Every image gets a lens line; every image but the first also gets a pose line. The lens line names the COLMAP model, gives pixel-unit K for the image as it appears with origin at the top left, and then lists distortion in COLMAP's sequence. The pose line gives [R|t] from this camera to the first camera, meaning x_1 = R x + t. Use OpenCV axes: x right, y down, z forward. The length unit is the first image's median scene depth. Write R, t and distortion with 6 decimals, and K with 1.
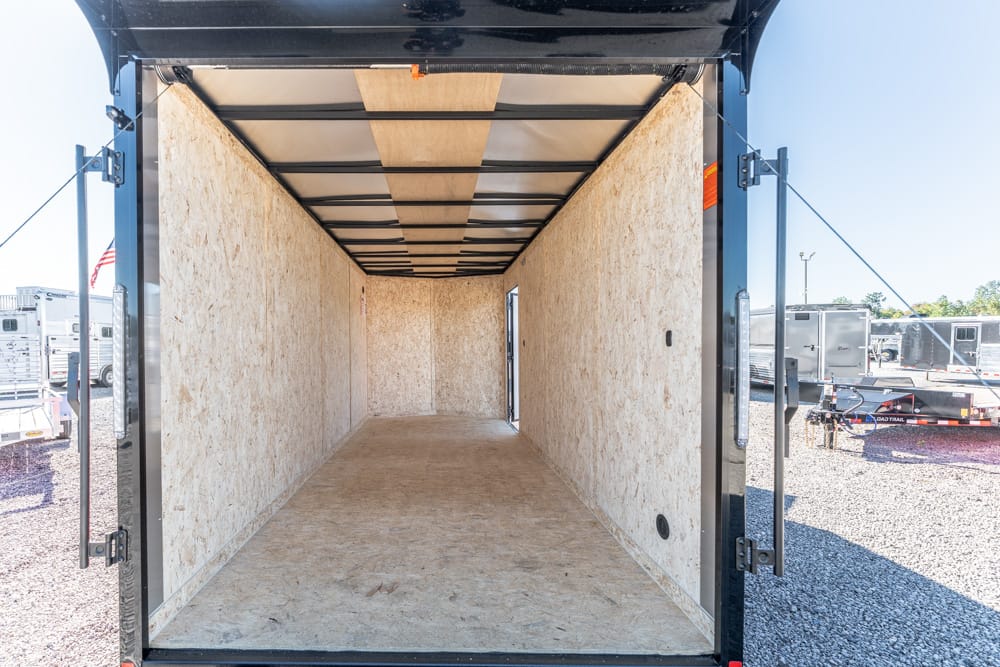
lens RADIAL K [[418.5, 0, 430.5], [0, 418.5, 353.3], [0, 0, 1]] dist [-0.002510, -0.000011]
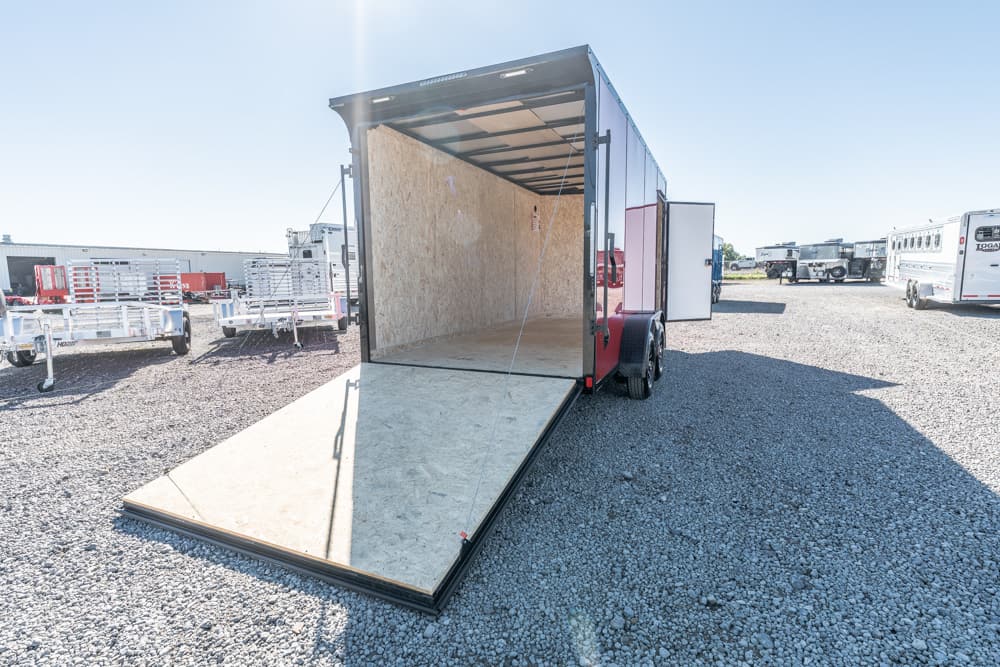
lens RADIAL K [[481.5, 0, 481.9], [0, 481.5, 334.2], [0, 0, 1]] dist [0.000027, 0.000207]
pose [[0.905480, 0.038266, -0.422660, 0.413721], [0.007775, 0.994264, 0.106673, 0.079714], [0.424317, -0.099877, 0.899989, -0.472211]]
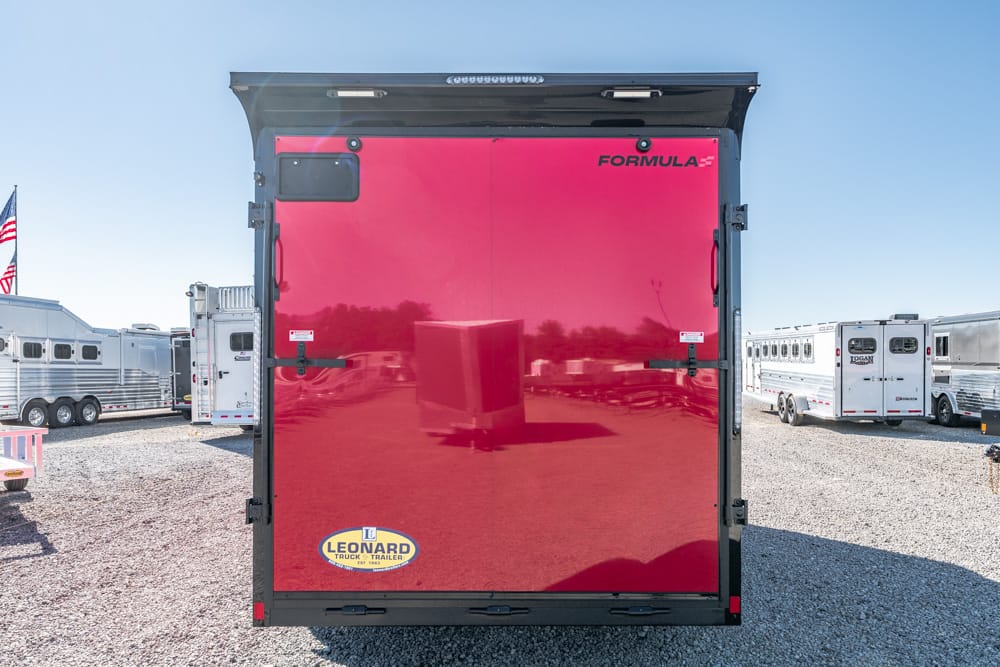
lens RADIAL K [[670.7, 0, 507.5], [0, 670.7, 370.0], [0, 0, 1]] dist [0.000983, 0.000940]
pose [[0.999979, -0.002847, -0.005761, 0.011733], [0.002735, 0.999809, -0.019339, 0.025096], [0.005815, 0.019322, 0.999796, -0.354447]]
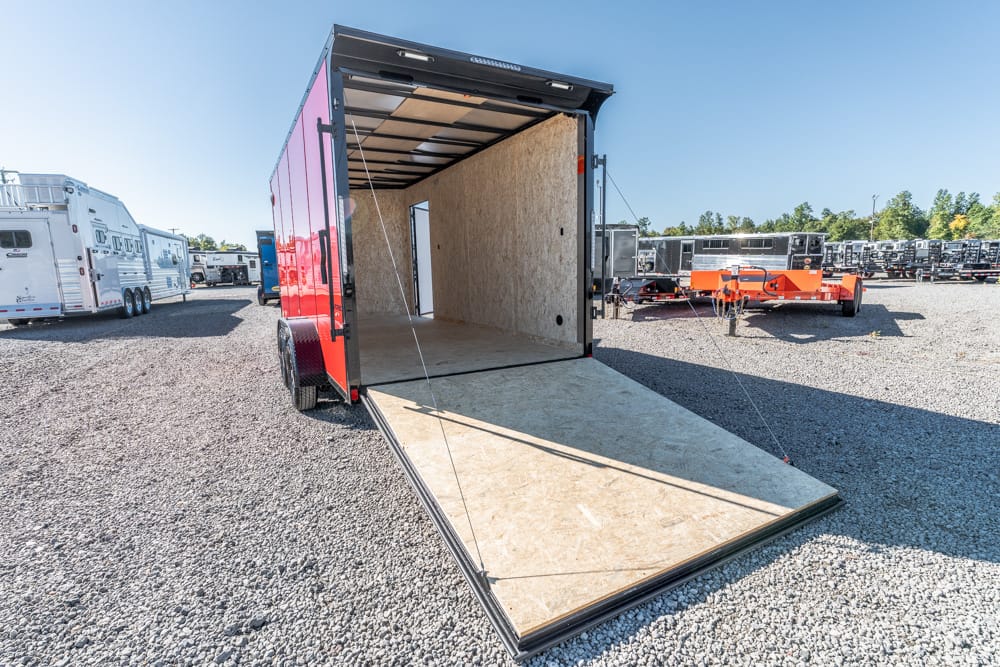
lens RADIAL K [[481.5, 0, 481.9], [0, 481.5, 334.2], [0, 0, 1]] dist [0.000027, 0.000207]
pose [[0.879753, -0.083176, 0.468099, -0.415783], [0.028654, 0.992064, 0.122427, 0.071763], [-0.474567, -0.094292, 0.875154, -0.428193]]
